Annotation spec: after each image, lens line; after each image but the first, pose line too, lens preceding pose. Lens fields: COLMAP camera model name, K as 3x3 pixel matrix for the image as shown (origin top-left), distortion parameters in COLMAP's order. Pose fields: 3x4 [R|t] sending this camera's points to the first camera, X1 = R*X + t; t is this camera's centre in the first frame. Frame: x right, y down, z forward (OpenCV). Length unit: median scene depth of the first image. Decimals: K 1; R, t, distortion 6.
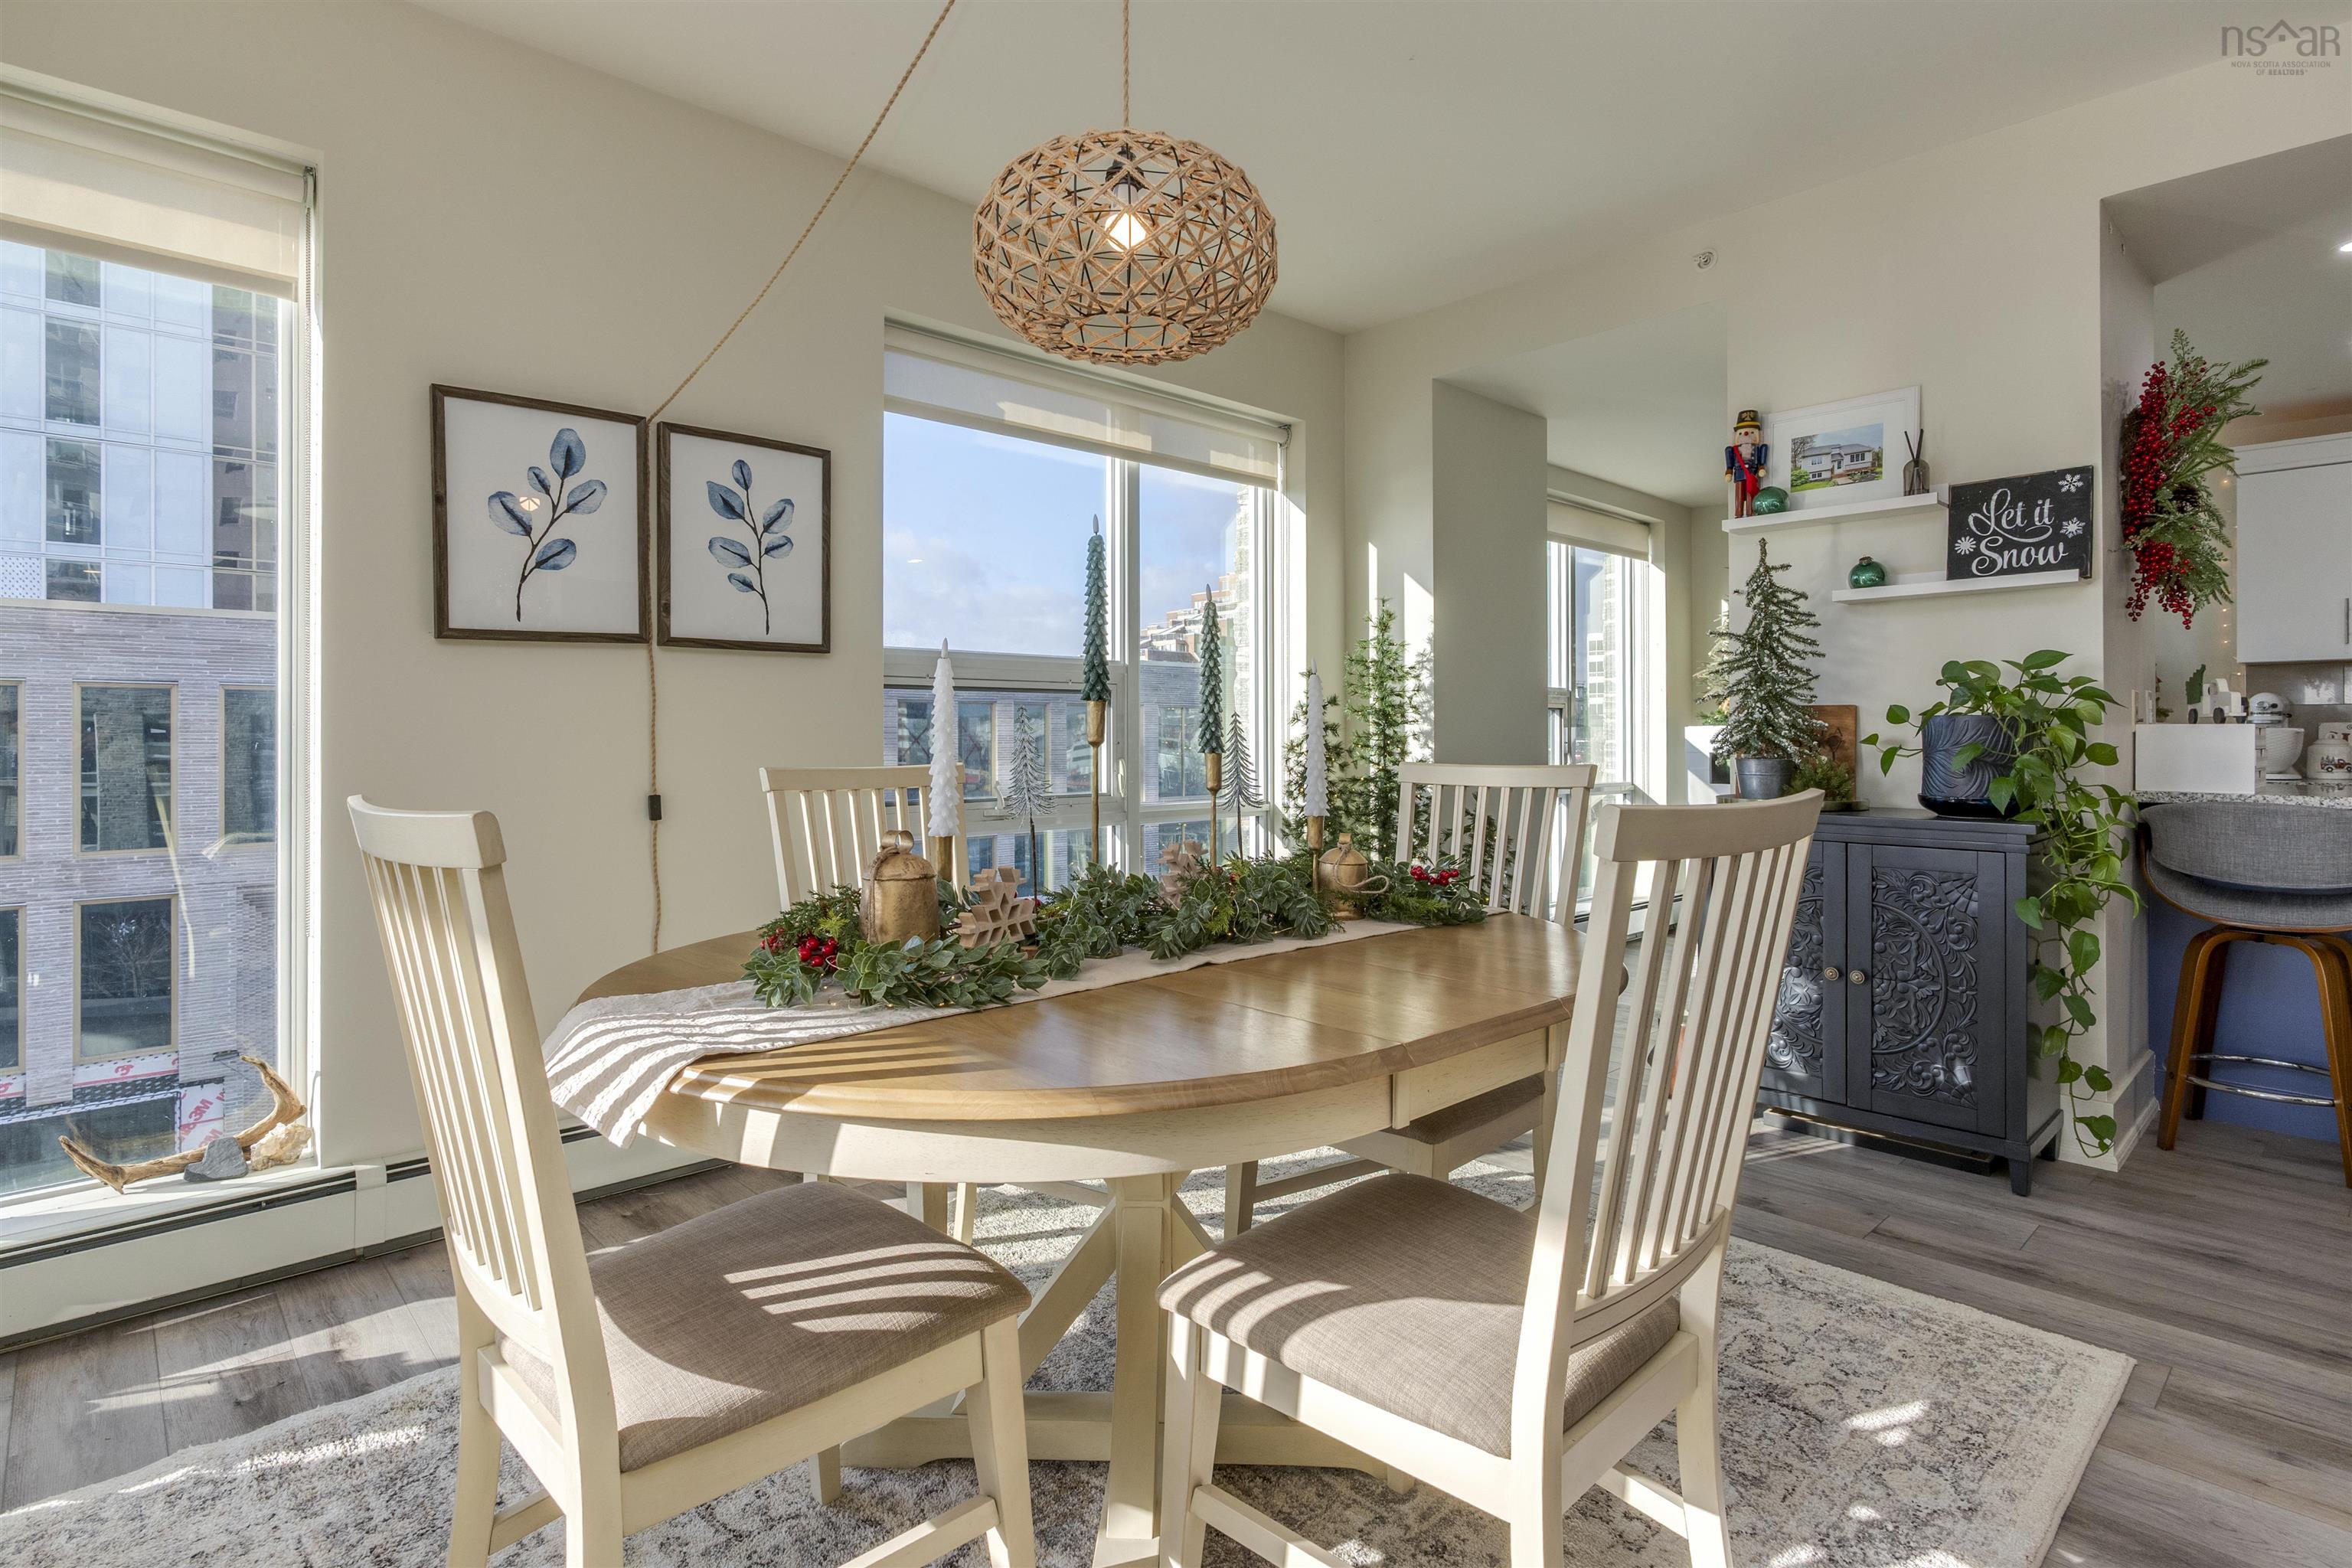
lens RADIAL K [[1187.7, 0, 1182.2], [0, 1187.7, 744.6], [0, 0, 1]] dist [-0.005187, 0.000140]
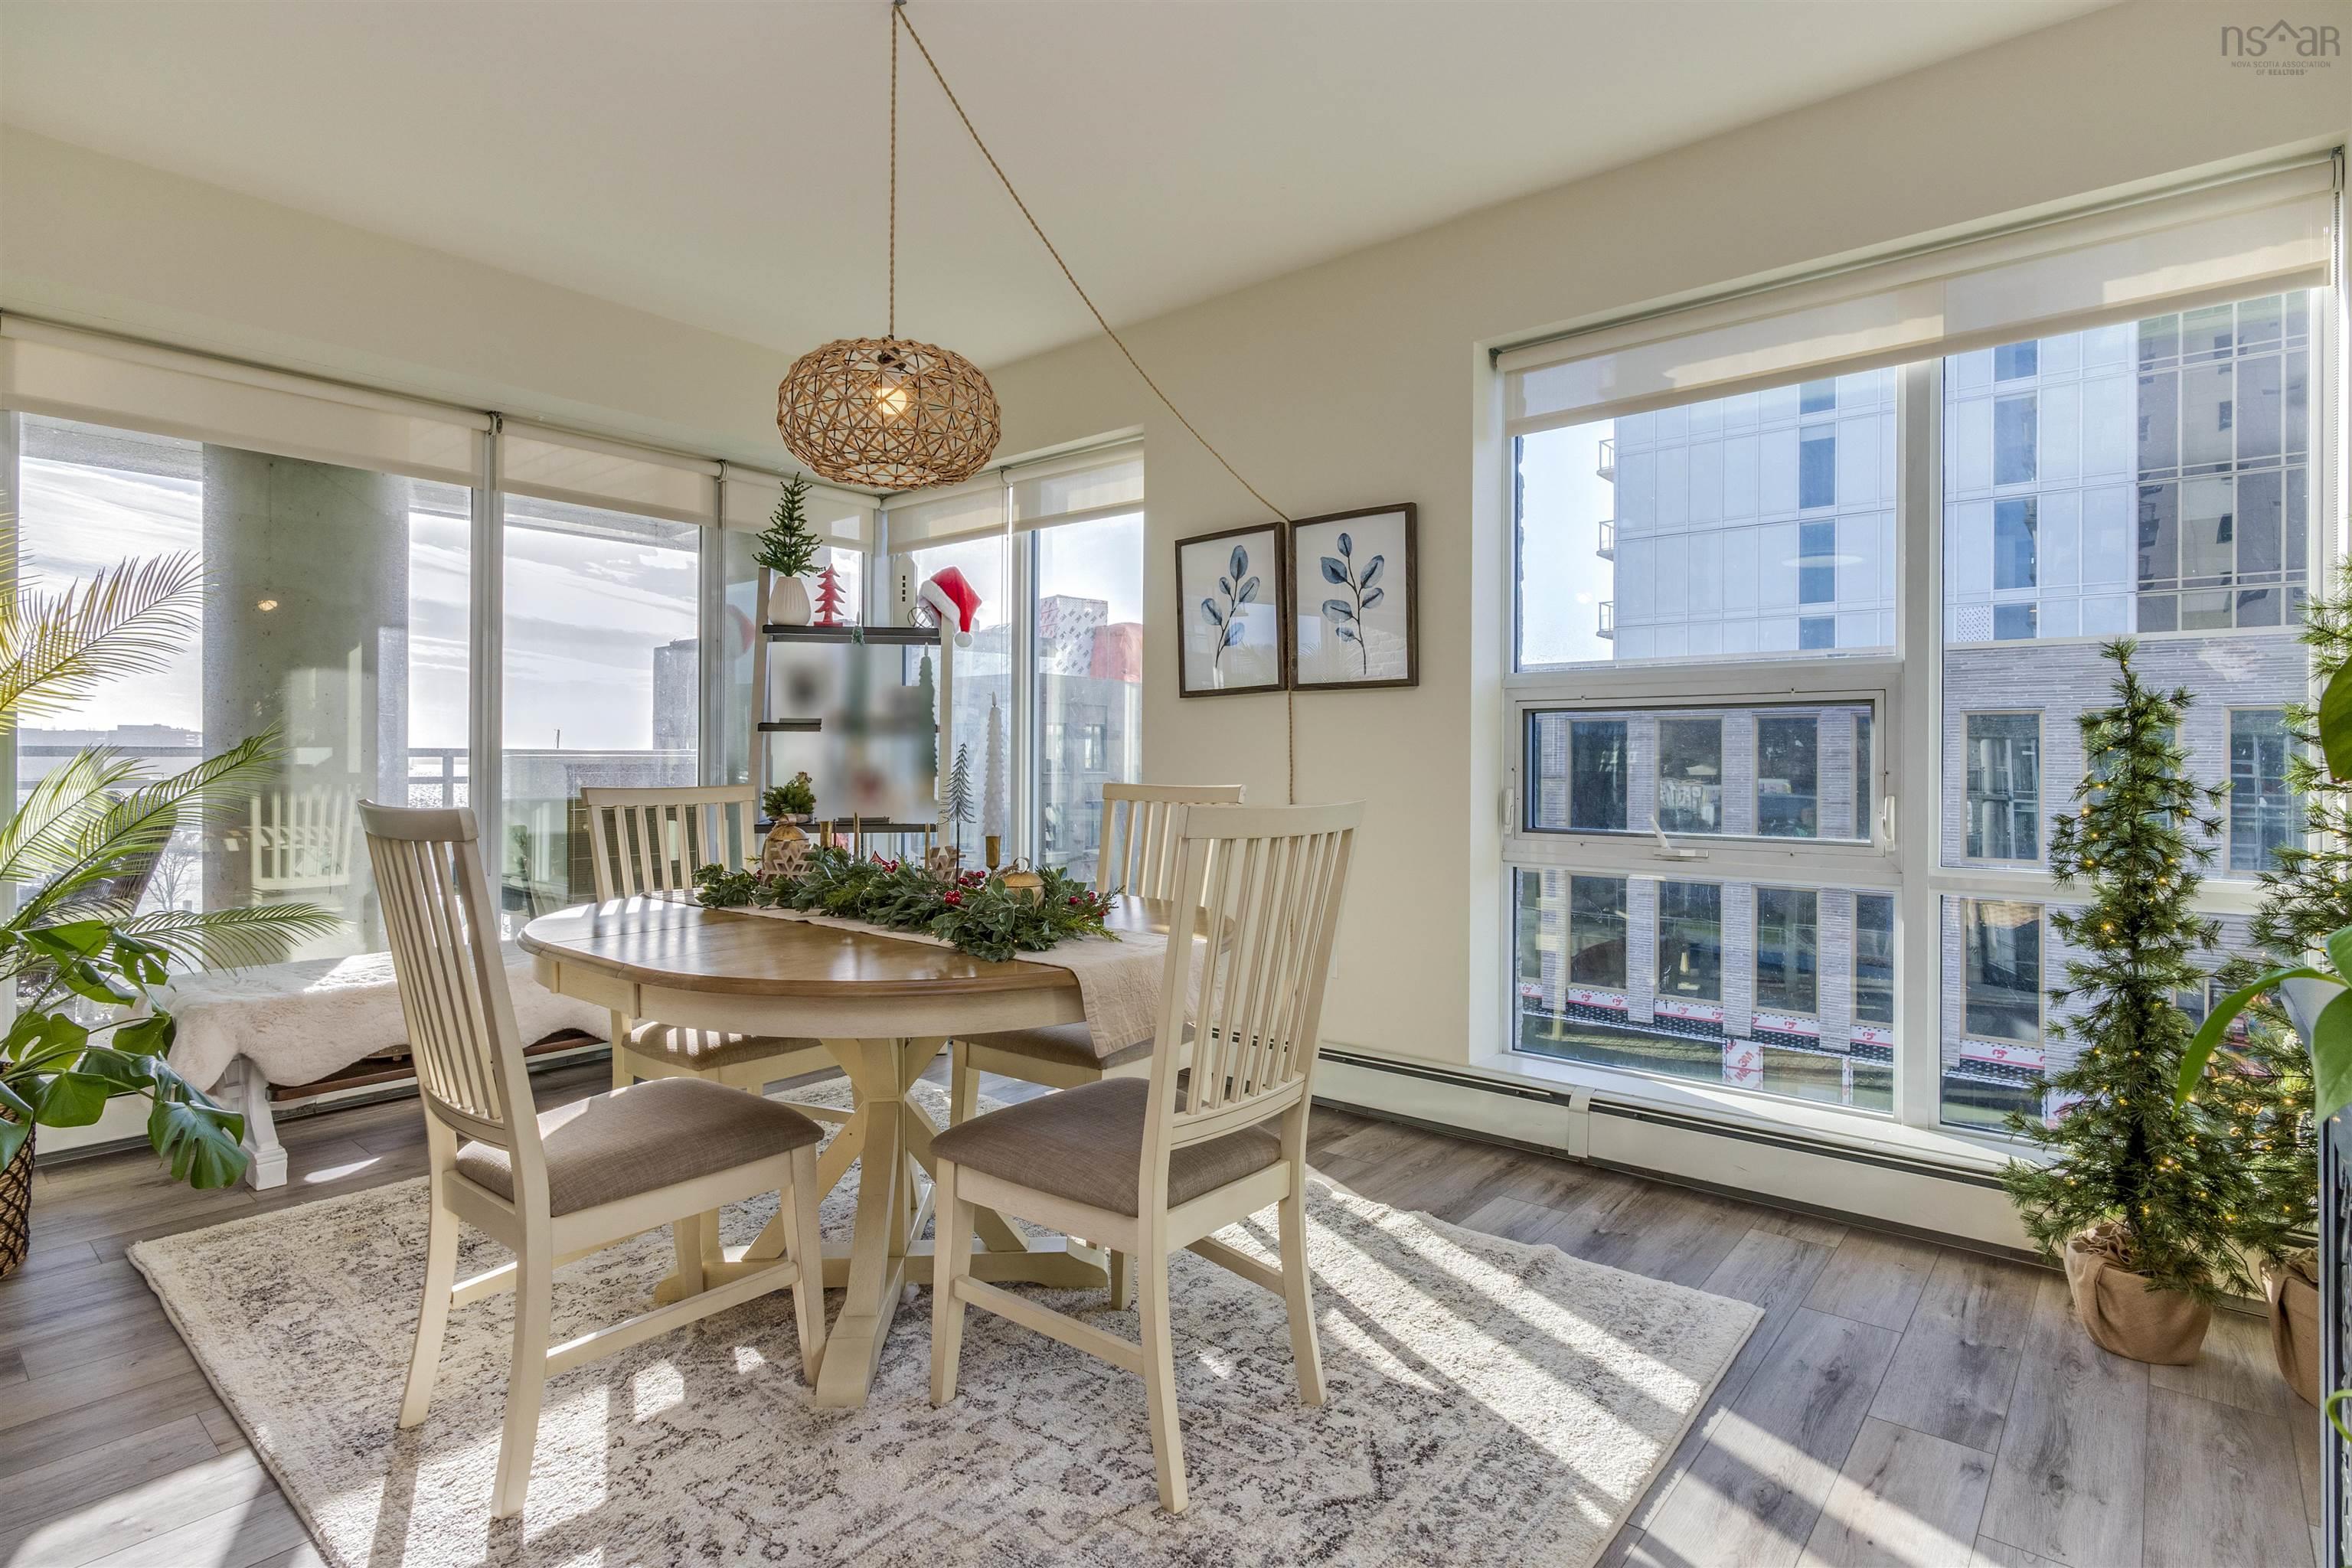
lens RADIAL K [[1165.8, 0, 1179.4], [0, 1165.8, 750.6], [0, 0, 1]] dist [-0.009366, 0.000423]
pose [[0.115249, -0.003552, -0.993330, 0.779305], [-0.009556, 0.999943, -0.004684, -0.009881], [0.993291, 0.010032, 0.115208, 0.684964]]
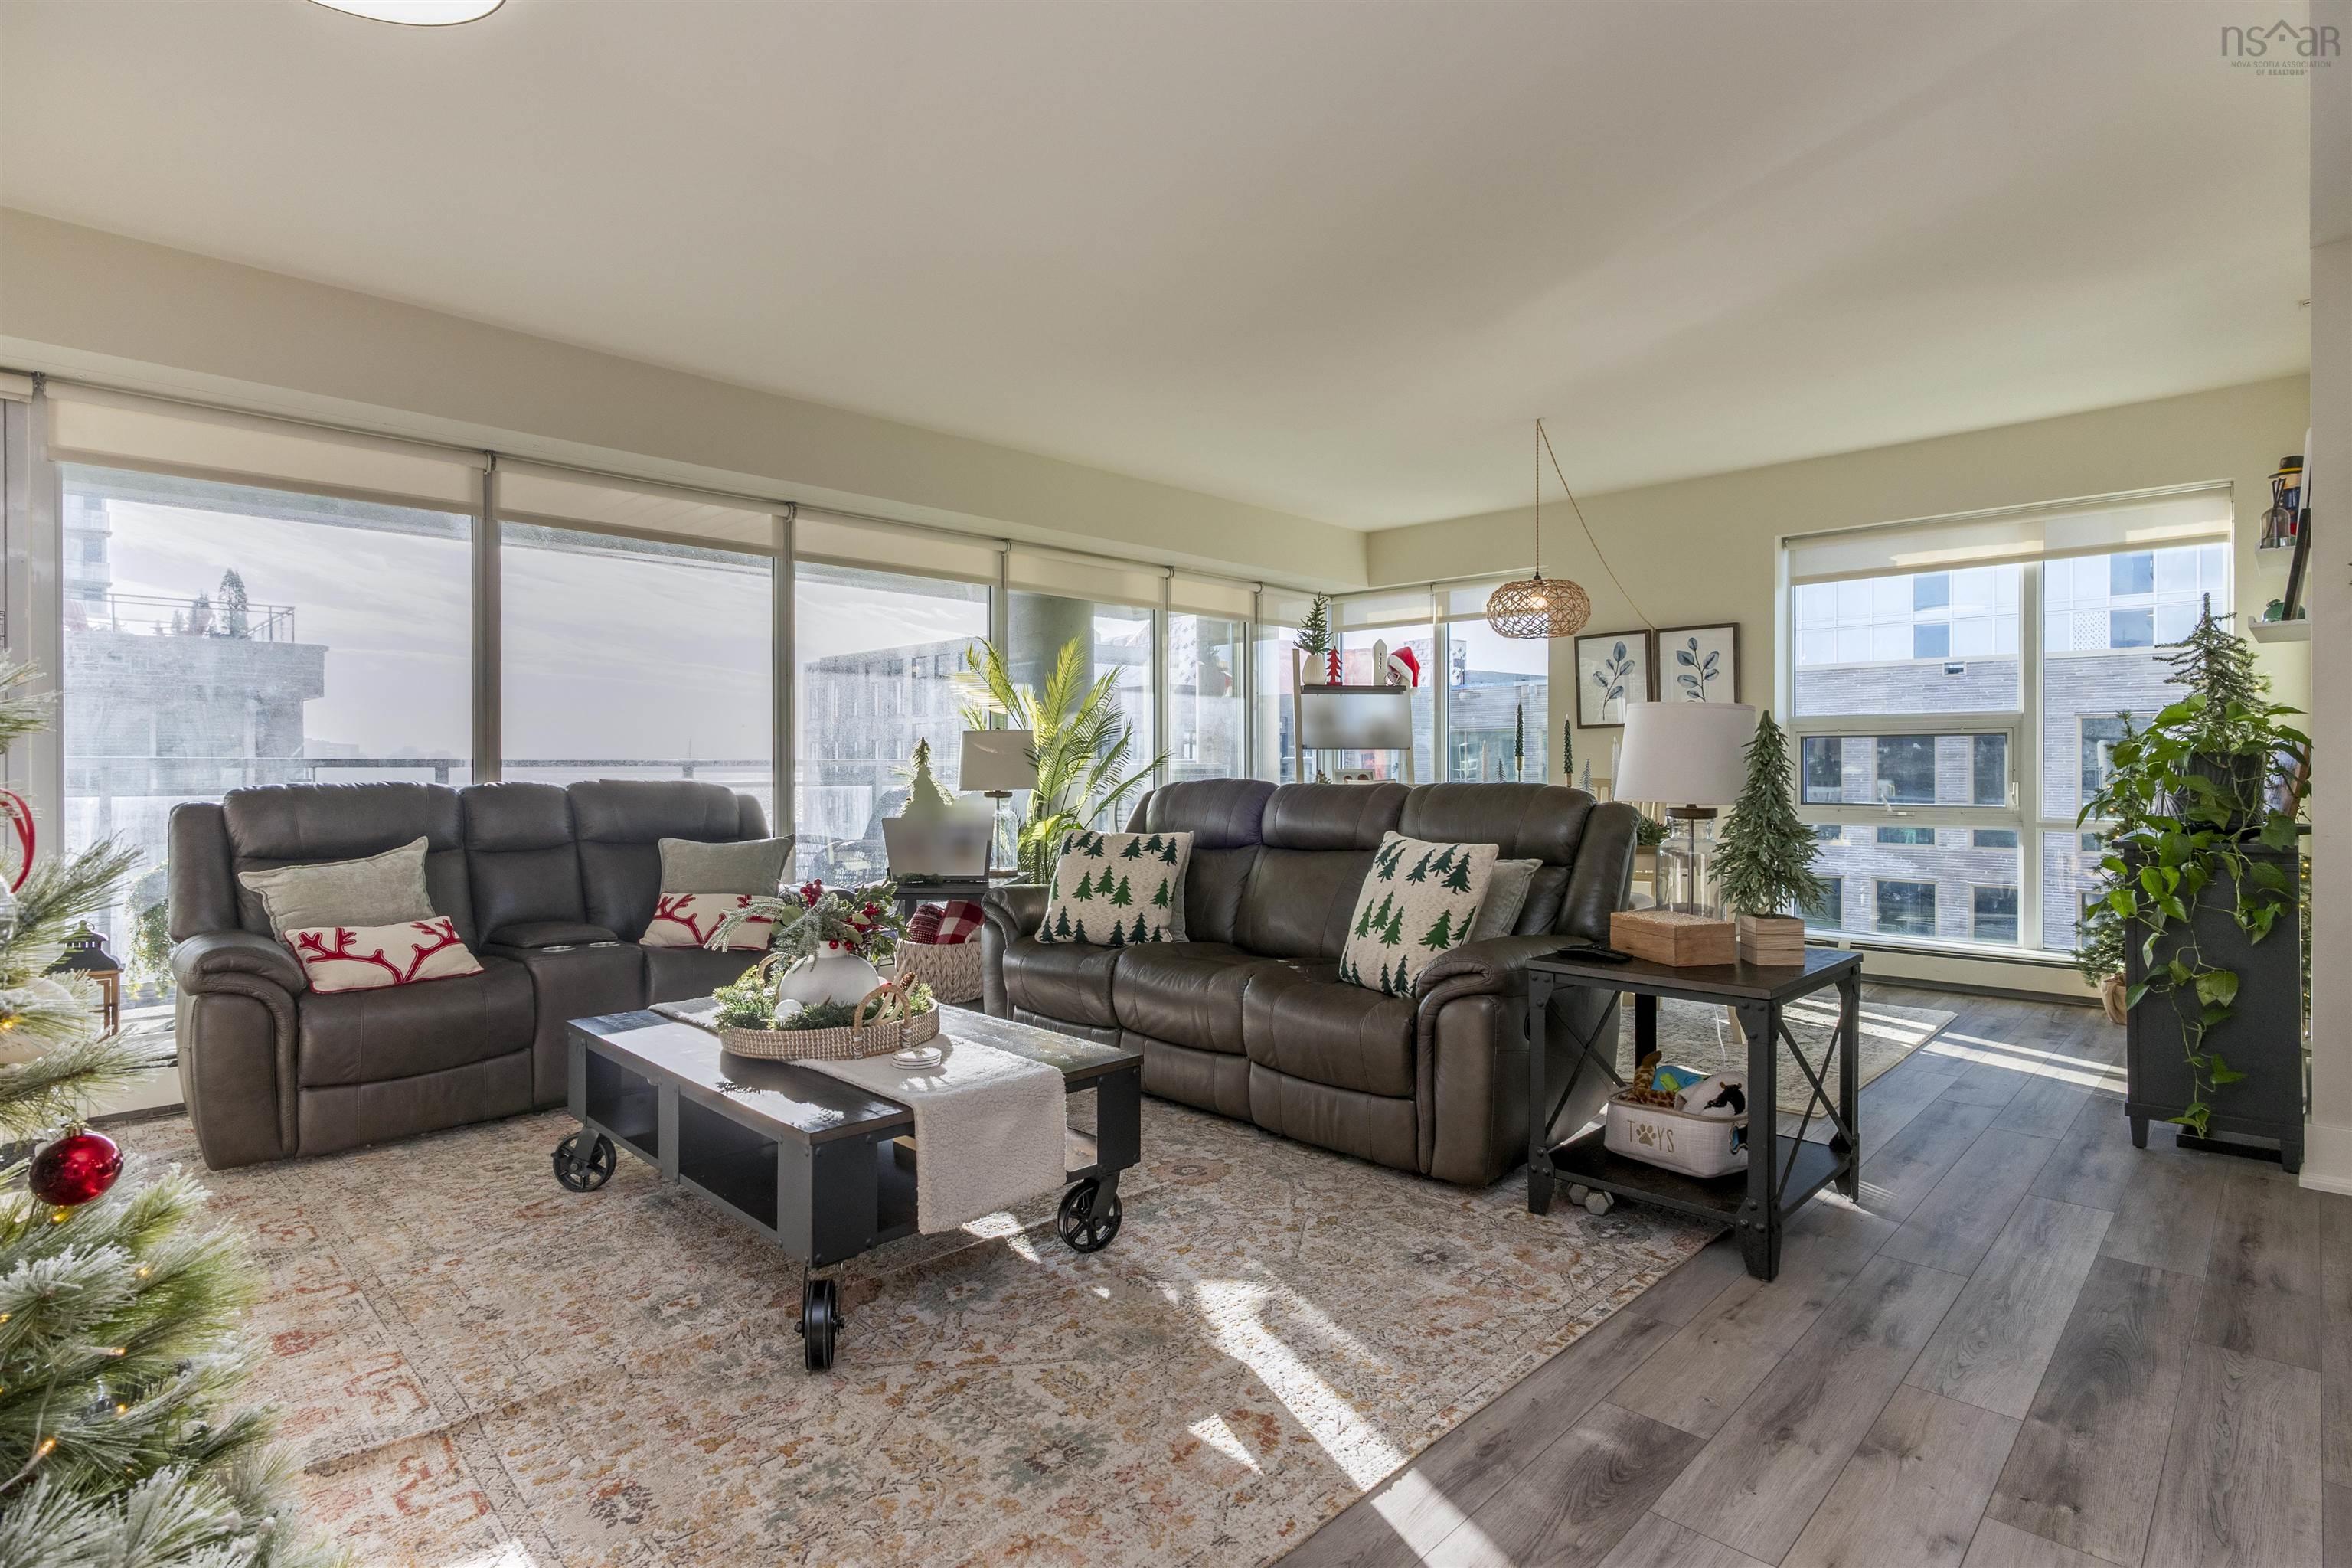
lens RADIAL K [[1157.8, 0, 1179.4], [0, 1157.8, 758.5], [0, 0, 1]] dist [-0.004552, 0.000554]
pose [[0.044661, -0.001296, -0.999001, 1.663194], [-0.003888, 0.999991, -0.001471, -0.012311], [0.998995, 0.003950, 0.044656, -0.026863]]
